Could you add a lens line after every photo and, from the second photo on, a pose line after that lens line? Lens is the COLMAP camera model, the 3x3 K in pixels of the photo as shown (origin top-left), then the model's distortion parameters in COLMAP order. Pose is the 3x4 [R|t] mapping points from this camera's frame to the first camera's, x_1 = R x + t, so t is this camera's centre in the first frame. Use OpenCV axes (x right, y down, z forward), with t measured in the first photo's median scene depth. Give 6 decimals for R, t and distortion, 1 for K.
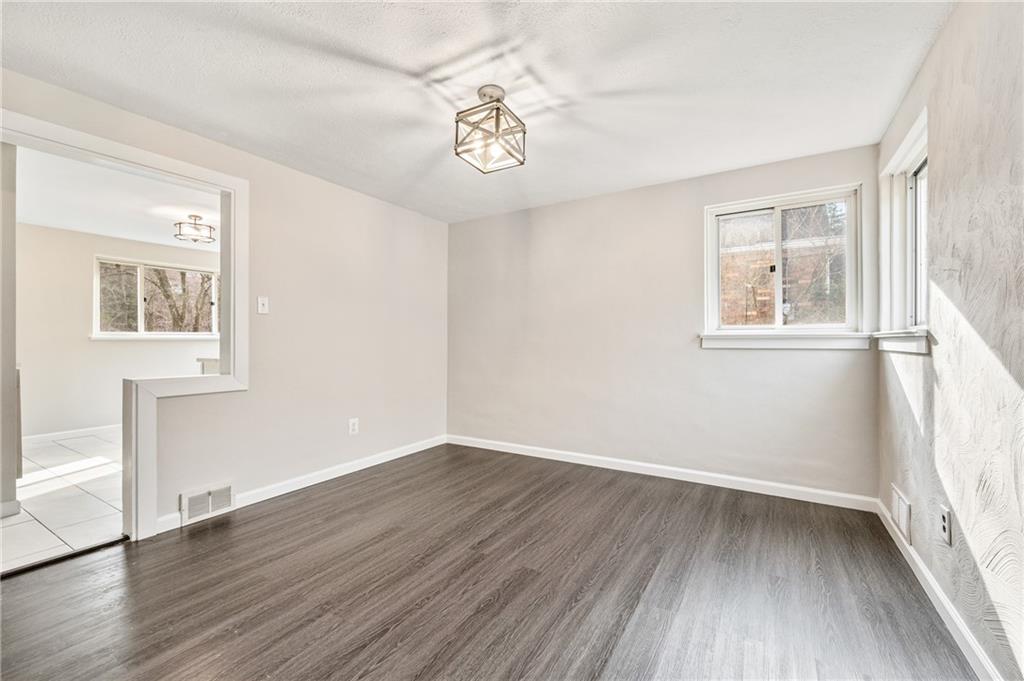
lens RADIAL K [[421.4, 0, 516.3], [0, 421.4, 335.1], [0, 0, 1]] dist [-0.000911, -0.000062]
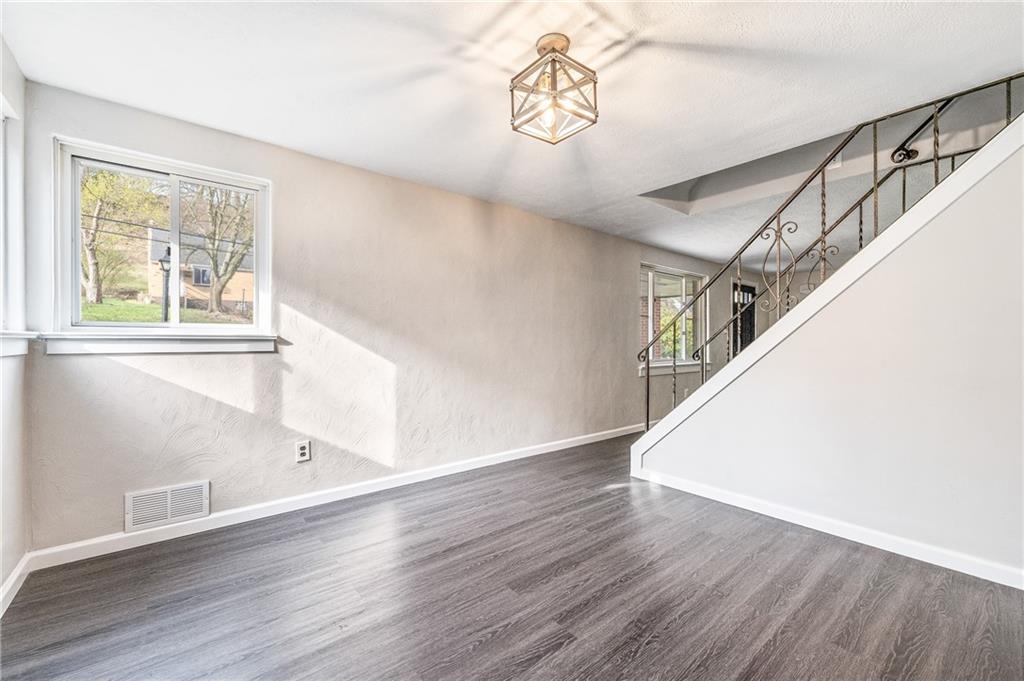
lens RADIAL K [[421.4, 0, 511.9], [0, 421.4, 340.1], [0, 0, 1]] dist [-0.000911, -0.000062]
pose [[-0.941289, -0.000276, 0.337600, -0.271192], [-0.006511, 0.999829, -0.017336, 0.022165], [-0.337538, -0.018517, -0.941130, 1.859346]]
